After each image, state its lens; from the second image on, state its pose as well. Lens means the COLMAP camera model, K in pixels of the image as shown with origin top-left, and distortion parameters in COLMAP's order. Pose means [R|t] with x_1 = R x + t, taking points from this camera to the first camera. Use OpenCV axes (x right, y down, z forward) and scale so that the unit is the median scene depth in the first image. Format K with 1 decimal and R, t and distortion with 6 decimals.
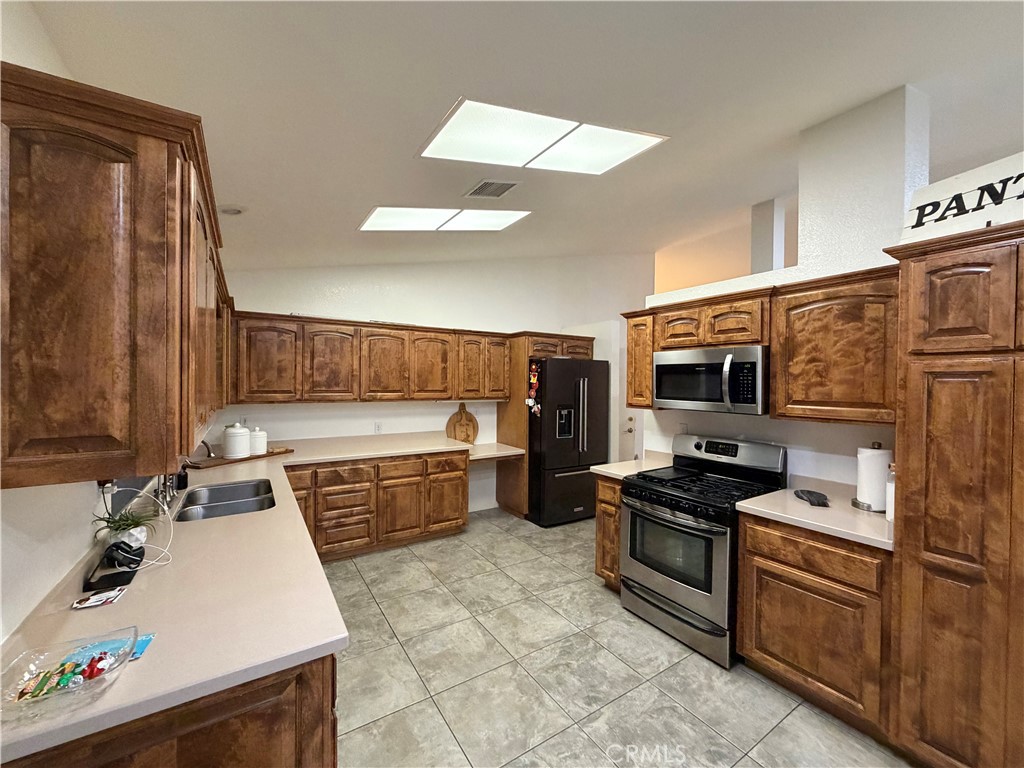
lens RADIAL K [[408.3, 0, 509.2], [0, 408.3, 386.3], [0, 0, 1]] dist [-0.000757, 0.000372]
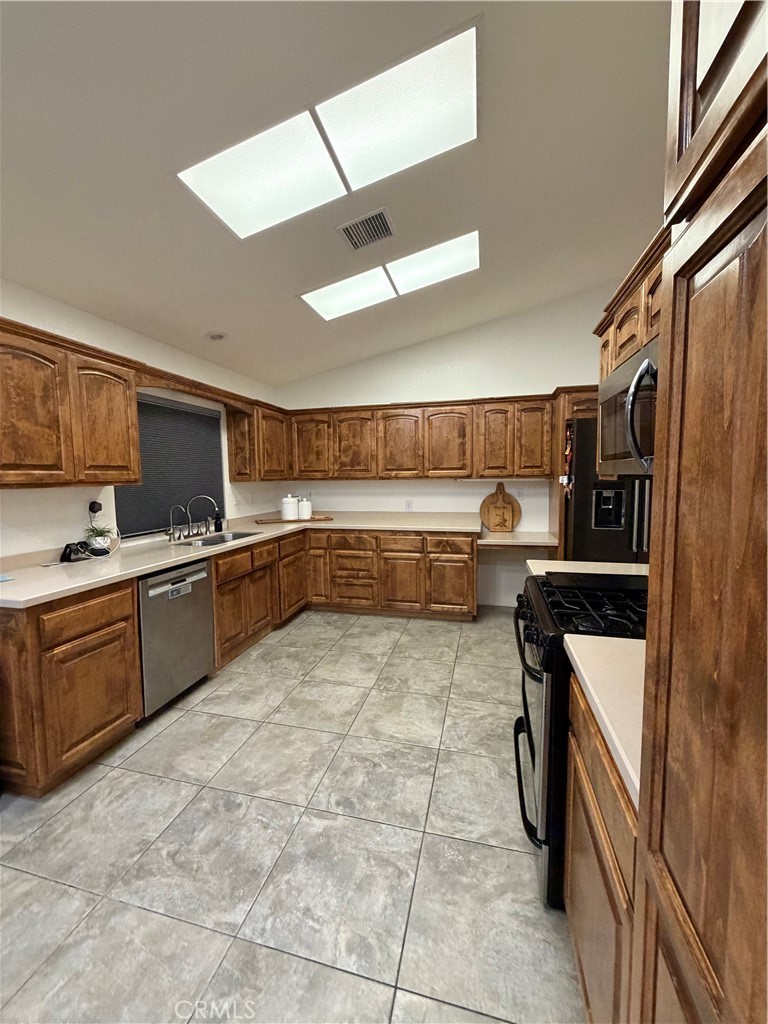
lens RADIAL K [[408.3, 0, 382.3], [0, 408.3, 509.4], [0, 0, 1]] dist [-0.000757, 0.000372]
pose [[0.676540, 0.041172, -0.735254, 0.628687], [0.010580, 0.997789, 0.065609, 0.064257], [0.736330, -0.052166, 0.674609, 0.365534]]
